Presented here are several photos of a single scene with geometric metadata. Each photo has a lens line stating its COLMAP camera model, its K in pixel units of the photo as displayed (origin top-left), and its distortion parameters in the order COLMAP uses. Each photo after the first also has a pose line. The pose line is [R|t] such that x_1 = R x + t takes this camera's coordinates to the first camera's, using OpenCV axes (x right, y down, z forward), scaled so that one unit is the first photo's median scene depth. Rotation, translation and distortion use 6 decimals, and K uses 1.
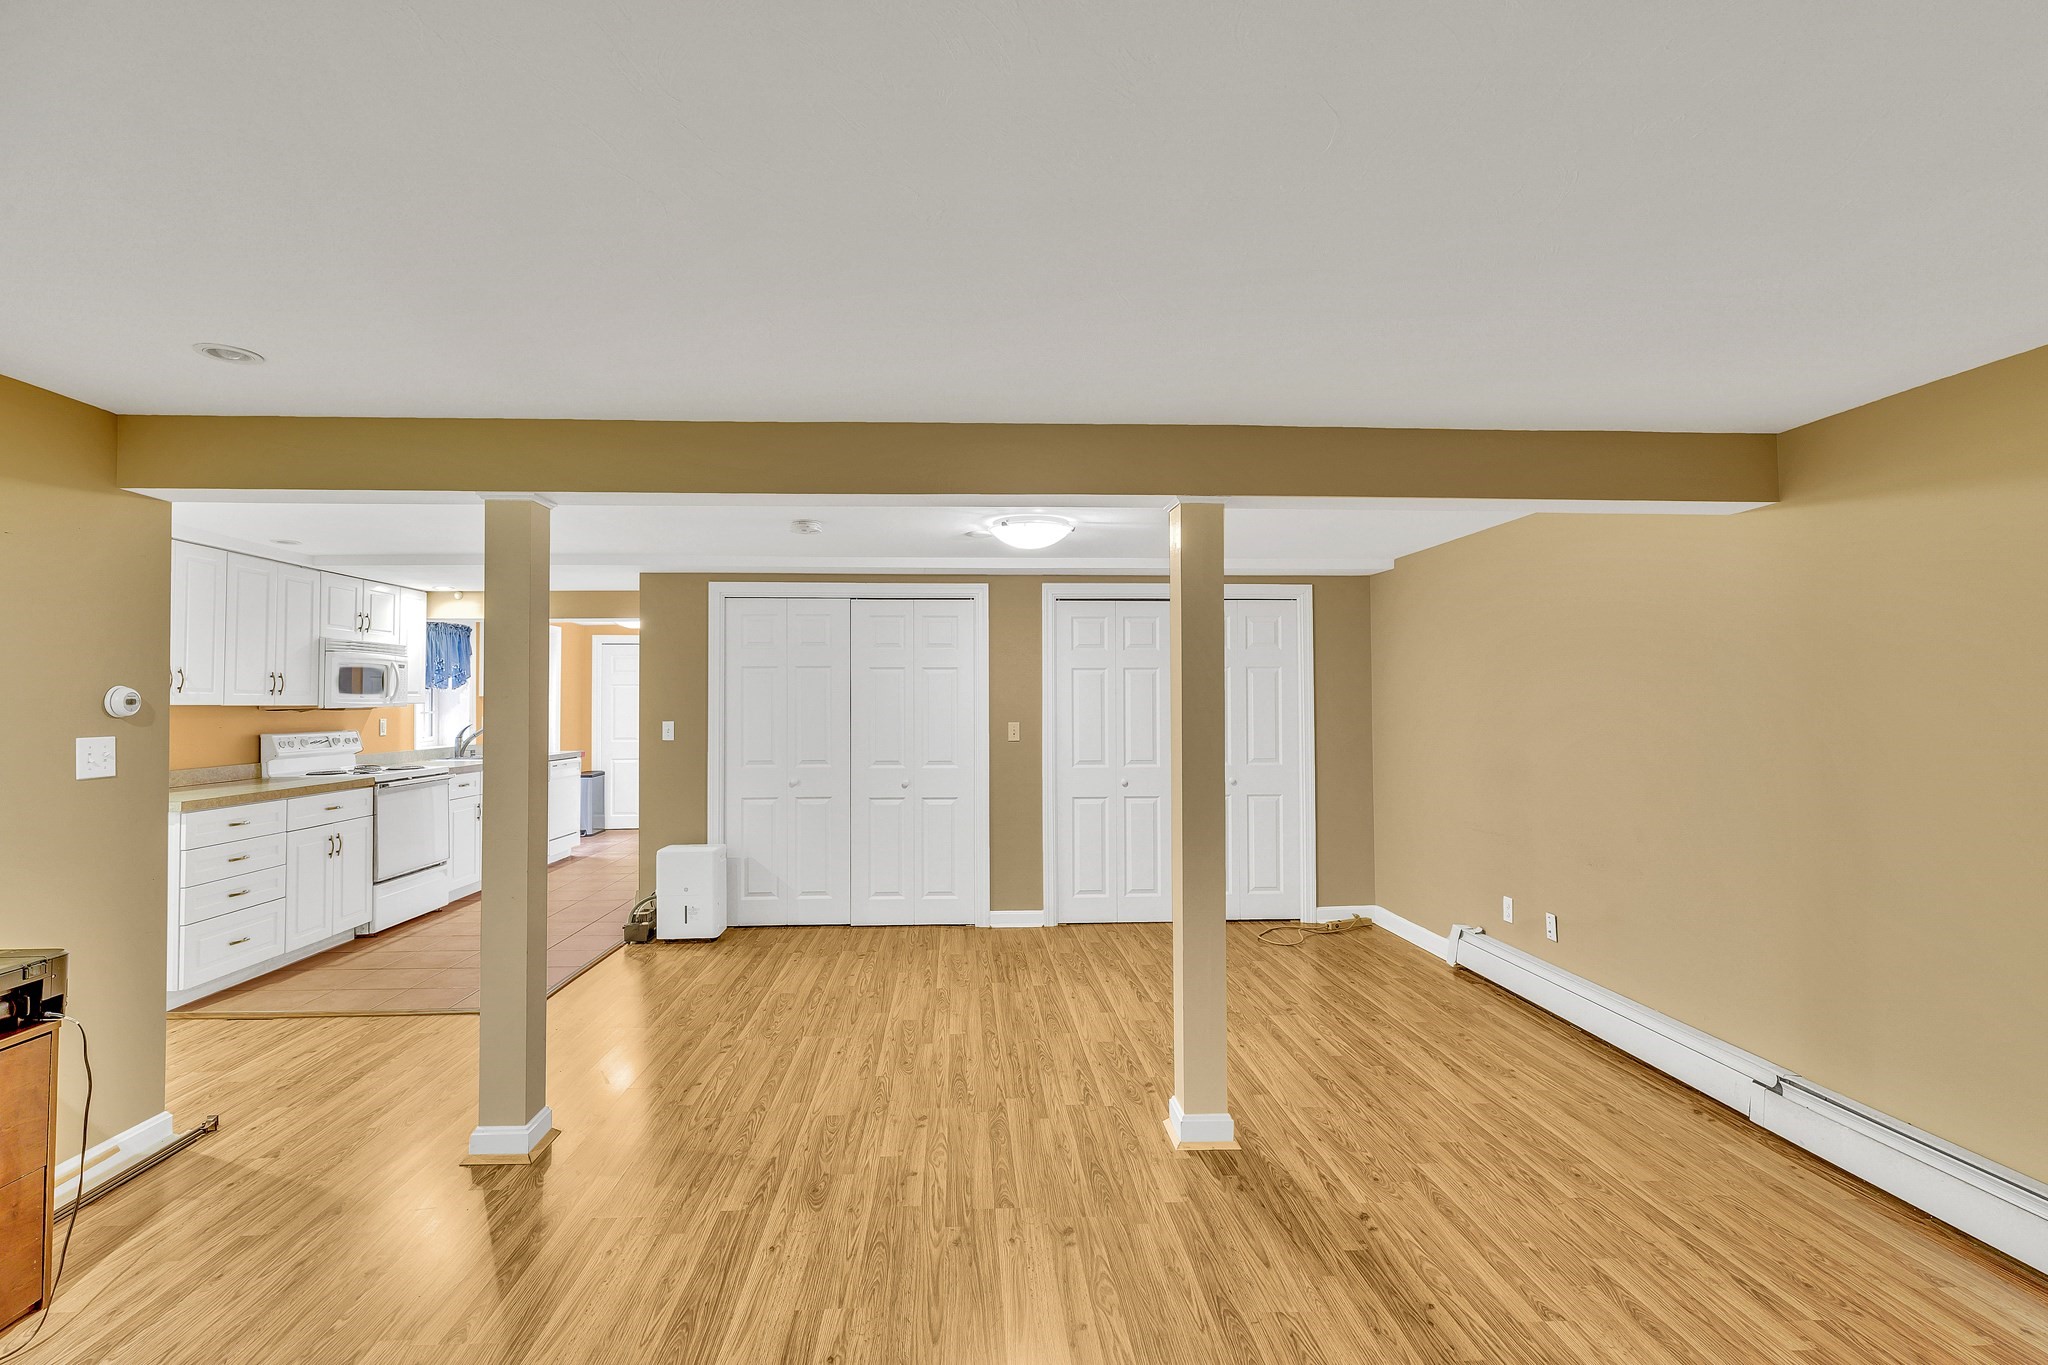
lens RADIAL K [[952.2, 0, 1015.8], [0, 952.2, 685.9], [0, 0, 1]] dist [-0.000892, -0.000179]
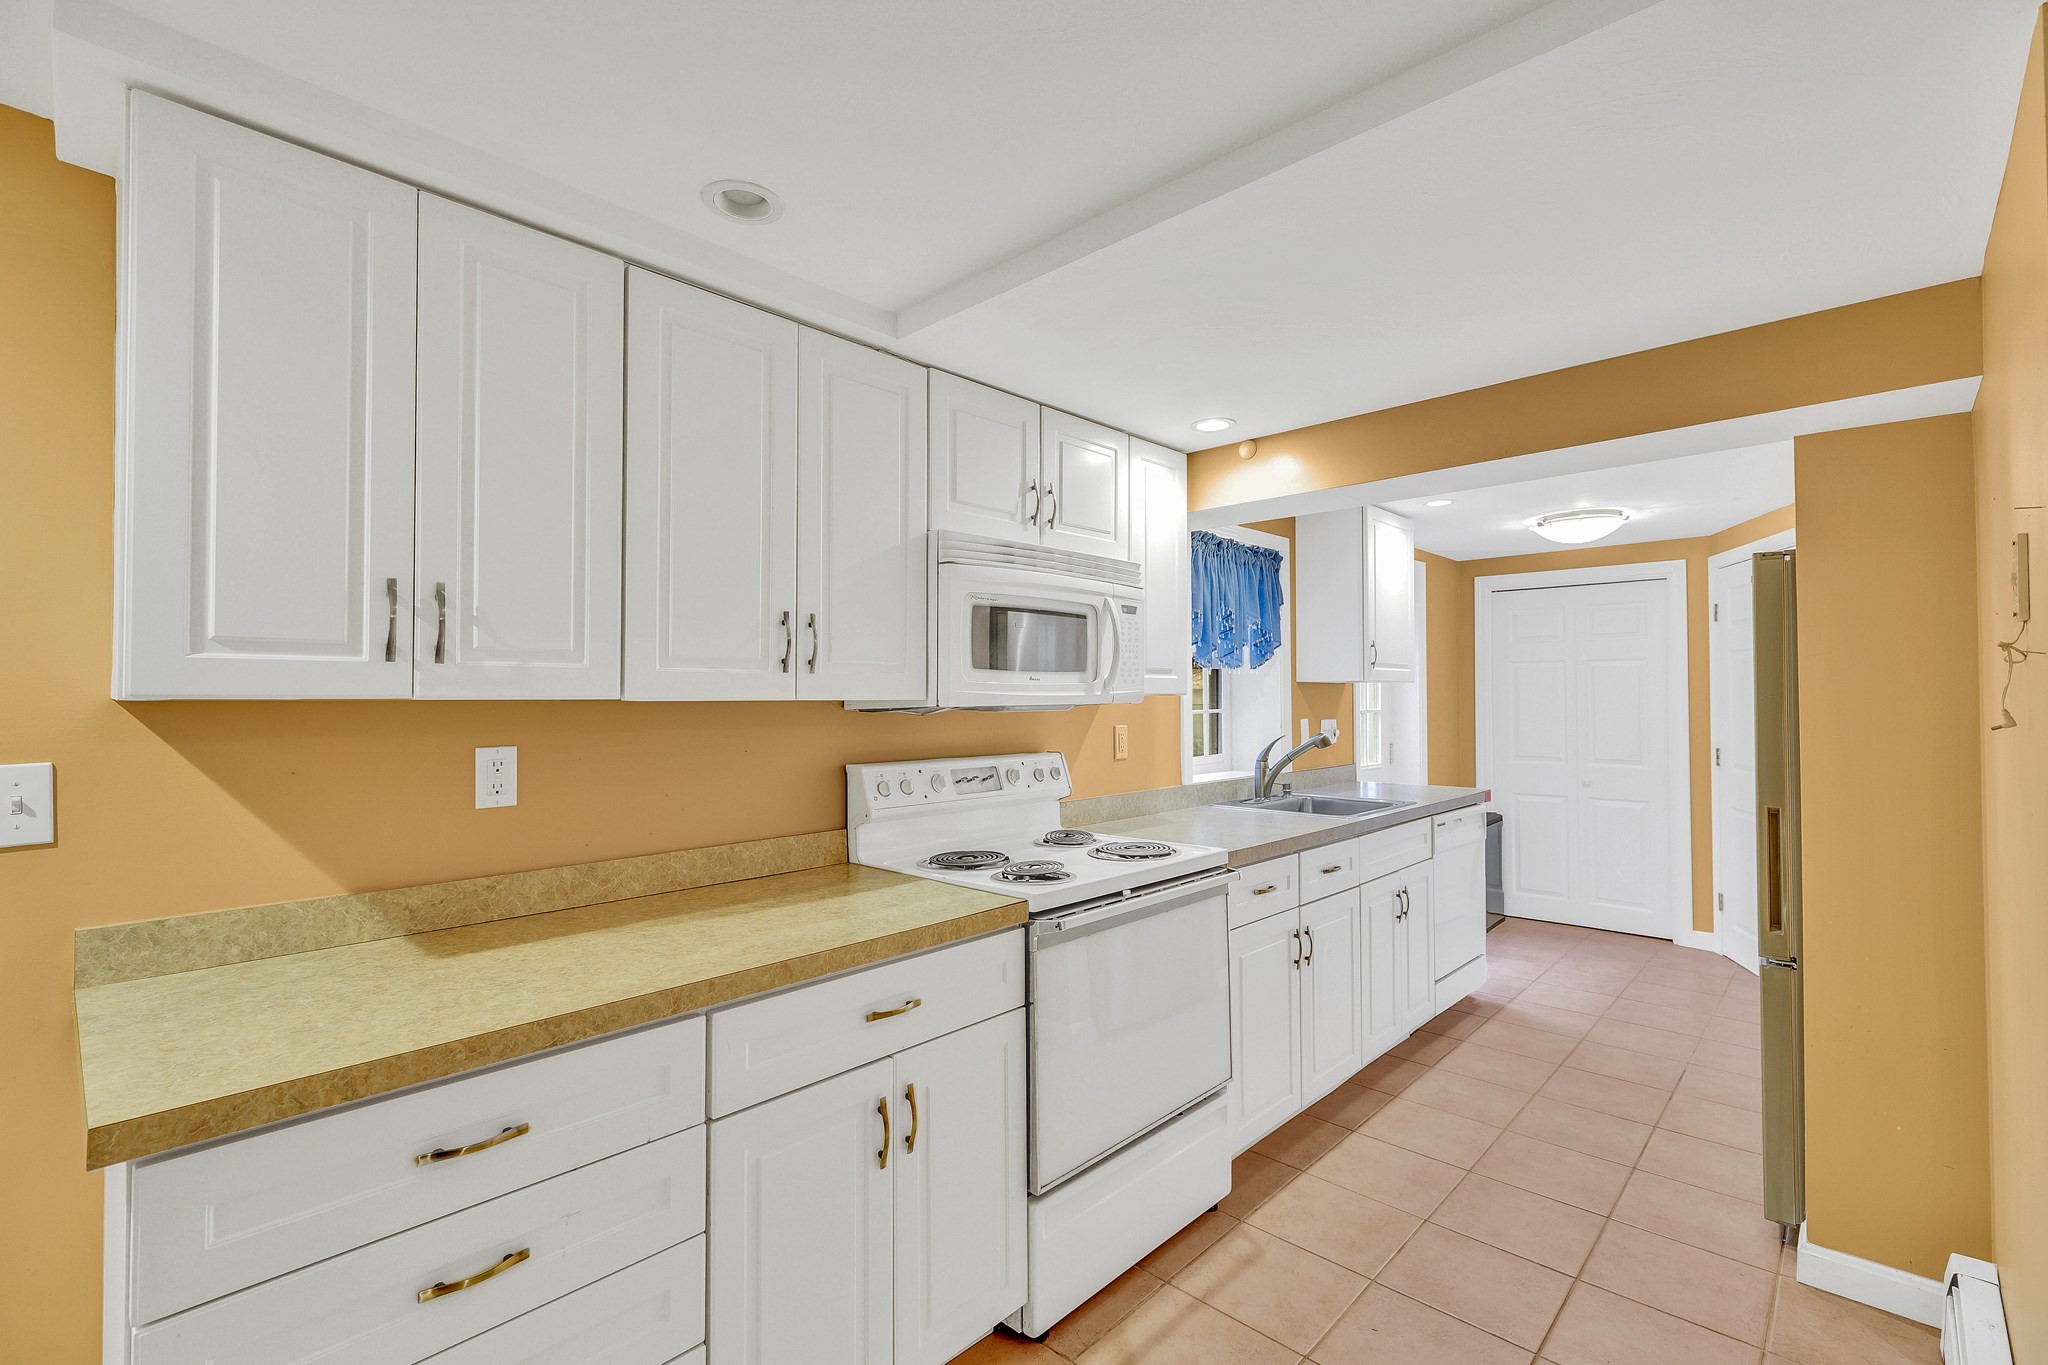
lens RADIAL K [[910.3, 0, 1029.9], [0, 910.3, 684.4], [0, 0, 1]] dist [0.002135, -0.000343]
pose [[0.692965, -0.012143, -0.720869, -0.401535], [0.015826, 0.999873, -0.001630, 0.014500], [0.720797, -0.010279, 0.693070, 0.722013]]
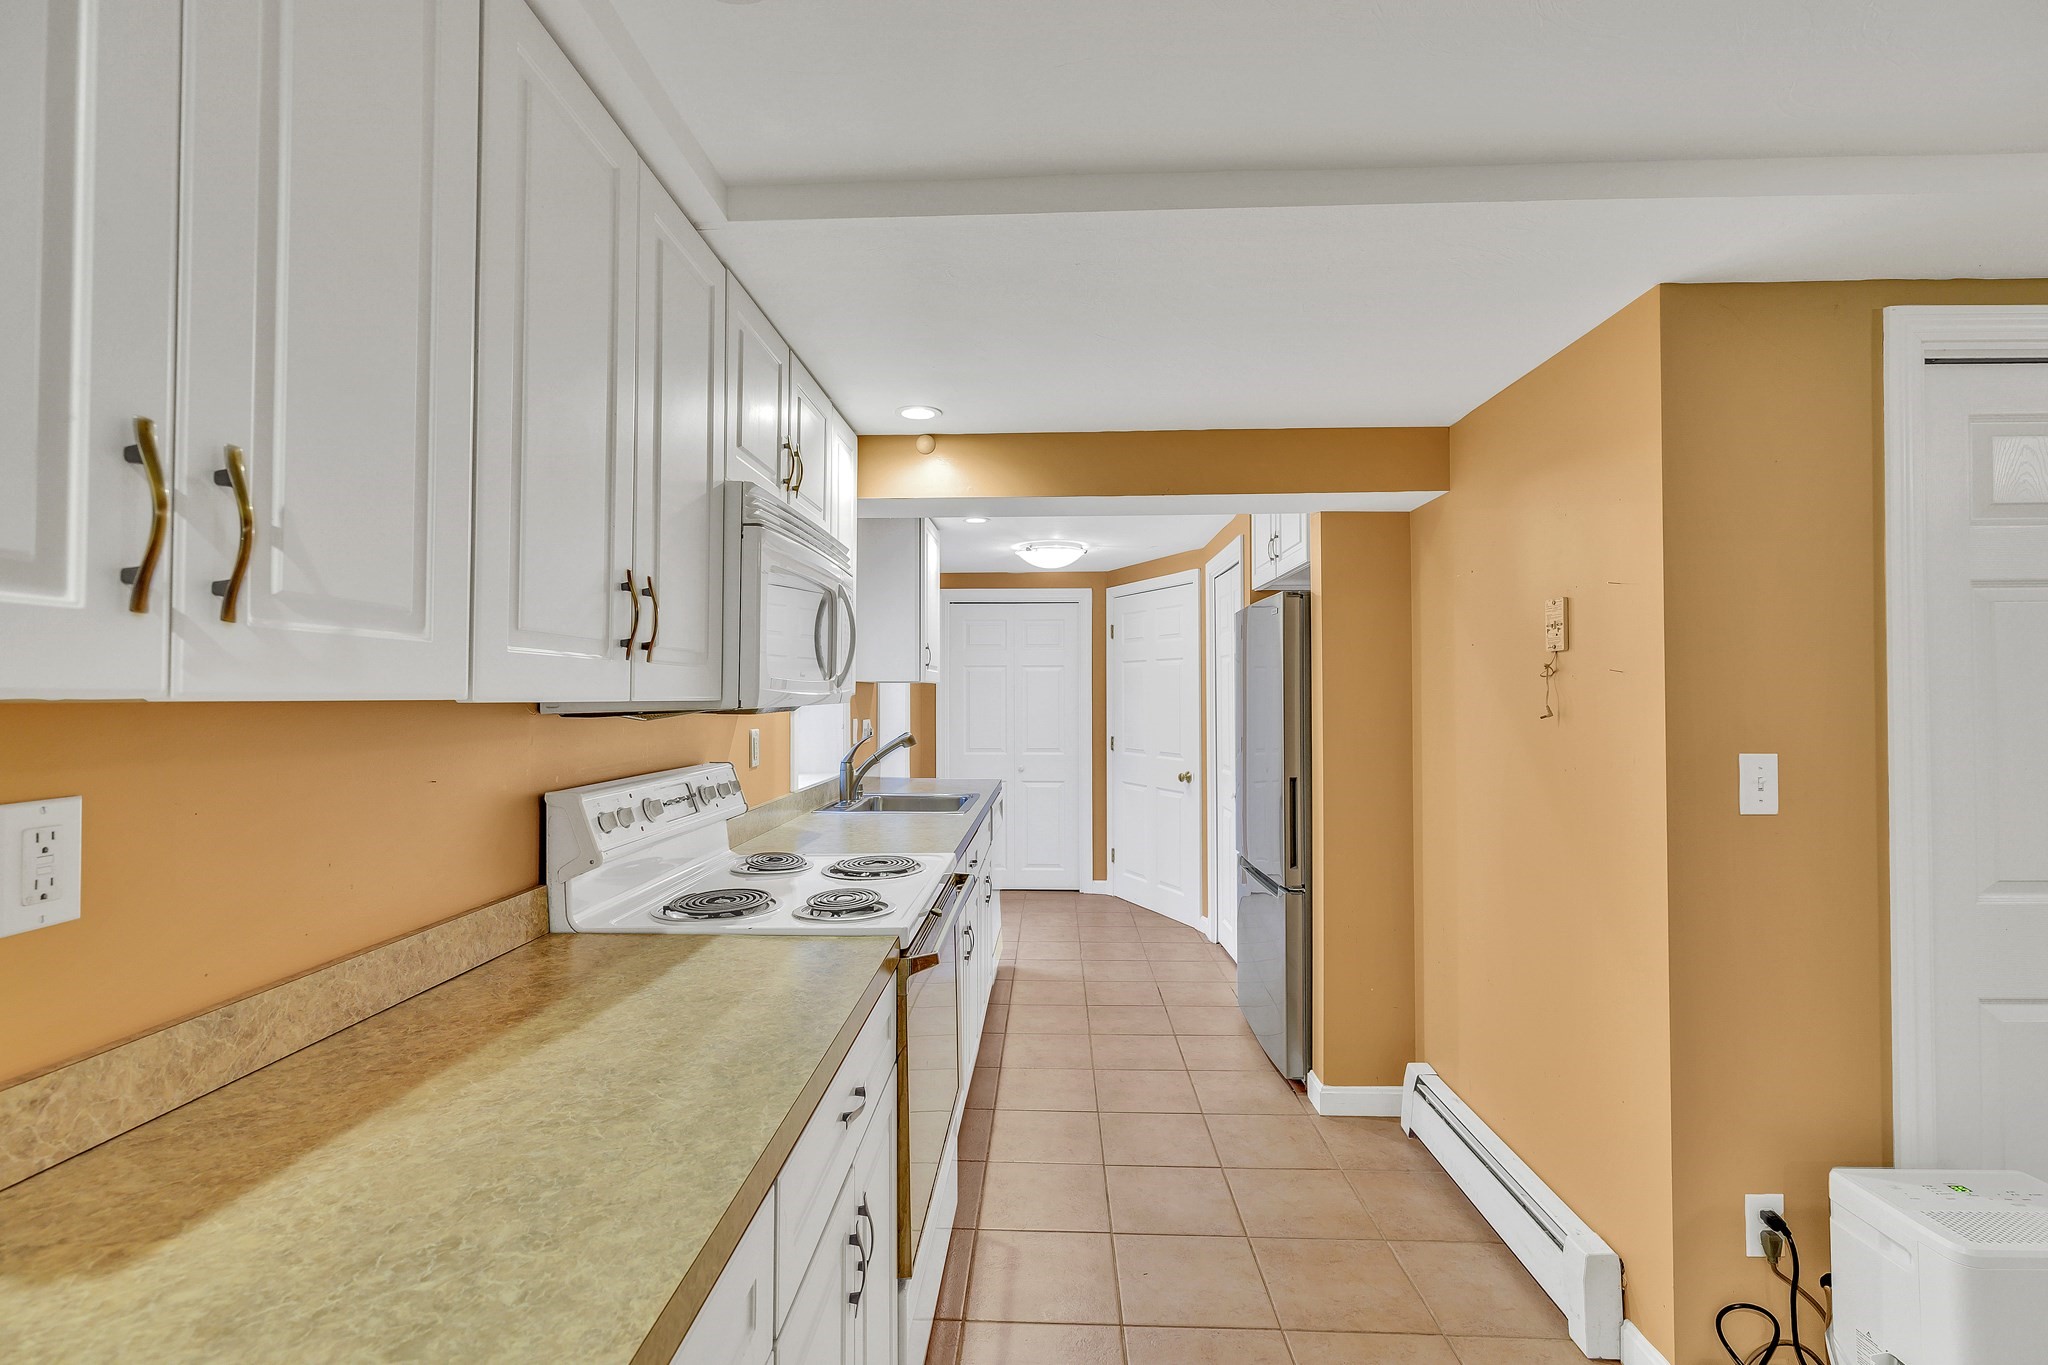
lens RADIAL K [[910.3, 0, 1029.9], [0, 910.3, 684.4], [0, 0, 1]] dist [0.002135, -0.000343]
pose [[0.996723, -0.001160, -0.080885, -0.575930], [0.001646, 0.999981, 0.005938, 0.013178], [0.080876, -0.006051, 0.996706, 0.674265]]
